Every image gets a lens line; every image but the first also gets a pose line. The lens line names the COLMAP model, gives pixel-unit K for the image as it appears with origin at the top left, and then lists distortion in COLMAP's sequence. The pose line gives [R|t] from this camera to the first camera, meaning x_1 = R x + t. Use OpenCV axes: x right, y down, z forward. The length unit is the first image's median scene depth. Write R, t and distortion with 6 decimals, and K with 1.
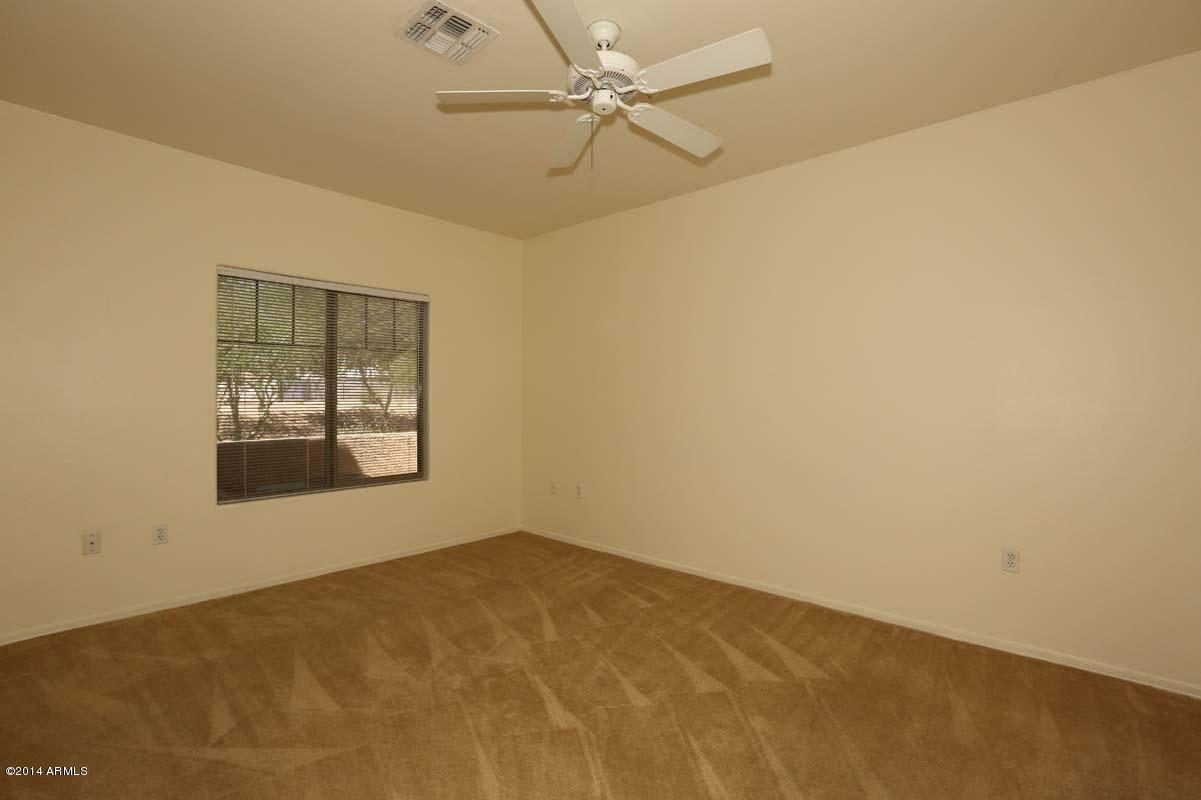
lens RADIAL K [[542.9, 0, 594.2], [0, 542.9, 399.2], [0, 0, 1]] dist [-0.032688, 0.000202]
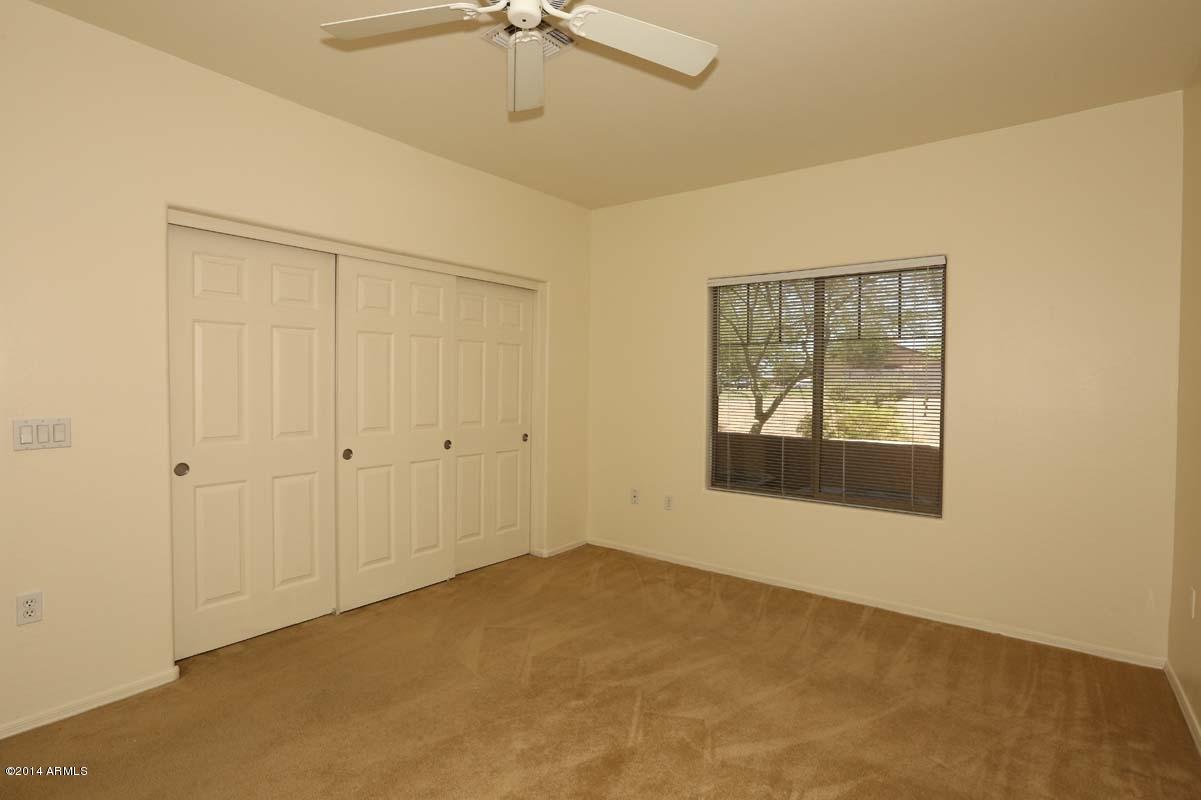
lens RADIAL K [[587.0, 0, 594.2], [0, 587.0, 398.2], [0, 0, 1]] dist [-0.005637, -0.000172]
pose [[0.080990, 0.019820, -0.996518, 0.500149], [-0.013289, 0.999735, 0.018803, -0.017957], [0.996626, 0.011720, 0.081232, 0.608089]]
